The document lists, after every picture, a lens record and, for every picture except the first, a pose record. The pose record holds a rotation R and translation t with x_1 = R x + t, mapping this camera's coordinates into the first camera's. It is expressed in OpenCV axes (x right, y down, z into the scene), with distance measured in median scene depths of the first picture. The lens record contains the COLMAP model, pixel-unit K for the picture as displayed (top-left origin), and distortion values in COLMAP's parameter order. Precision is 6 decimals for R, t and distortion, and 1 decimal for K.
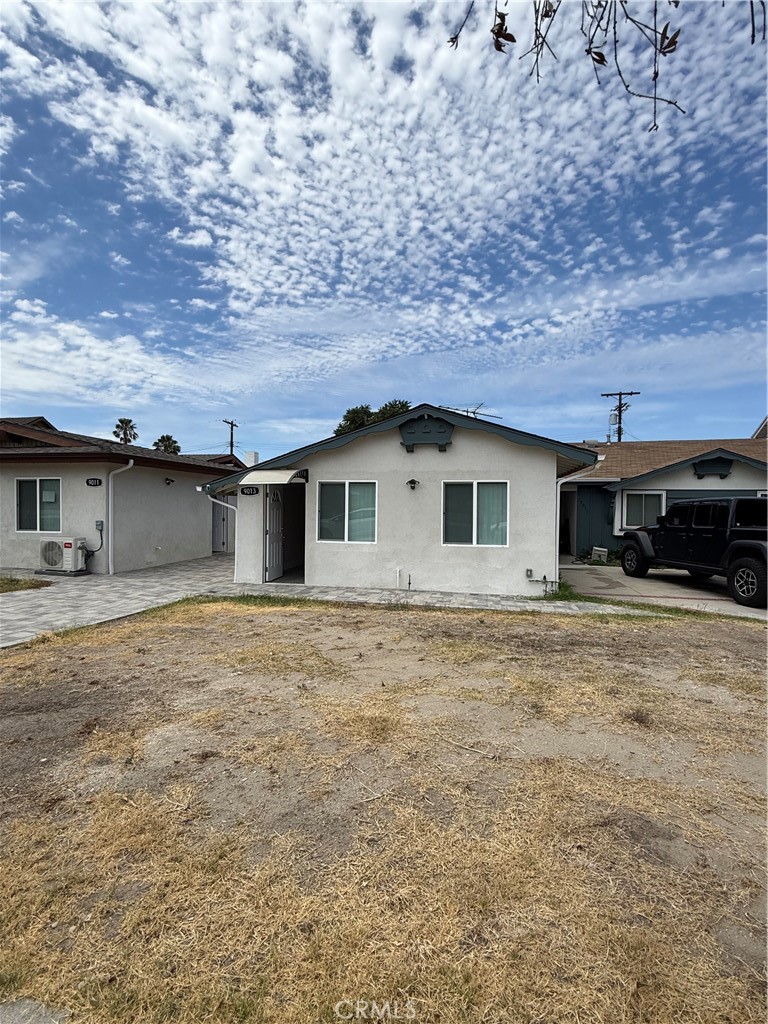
lens RADIAL K [[479.2, 0, 388.0], [0, 479.2, 514.4], [0, 0, 1]] dist [-0.008184, -0.000726]
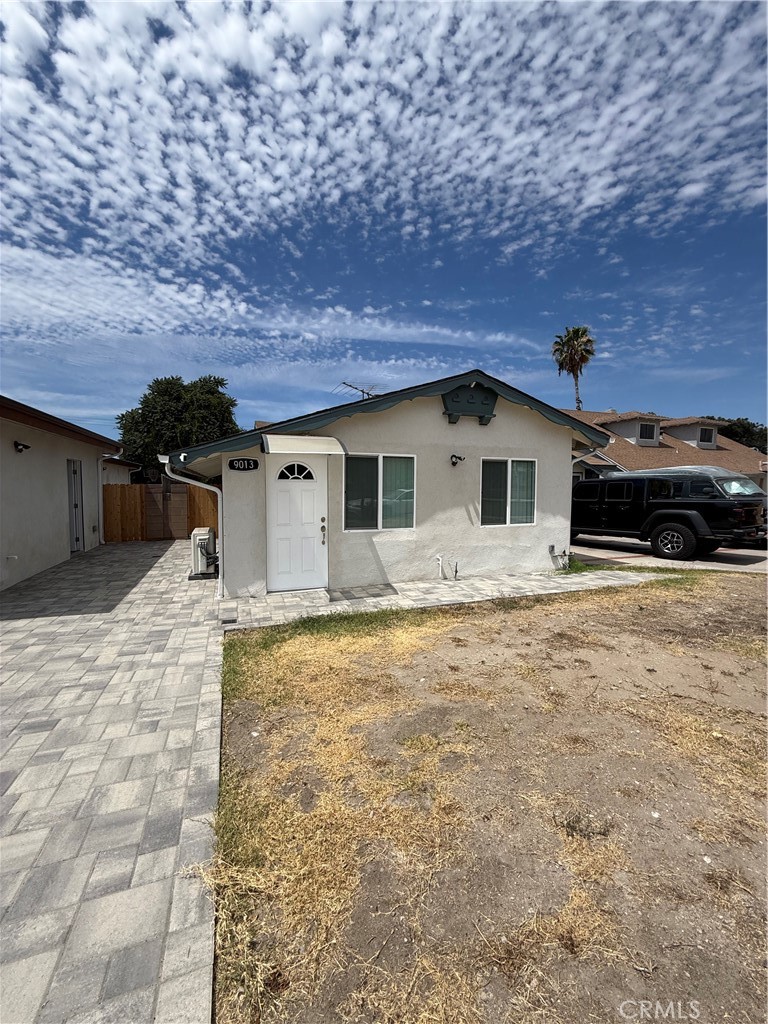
lens RADIAL K [[407.4, 0, 379.6], [0, 407.4, 512.2], [0, 0, 1]] dist [-0.000440, 0.000147]
pose [[0.856005, -0.041563, 0.515293, -0.083730], [0.013831, 0.998247, 0.057542, -0.002309], [-0.516782, -0.042129, 0.855080, 0.076718]]
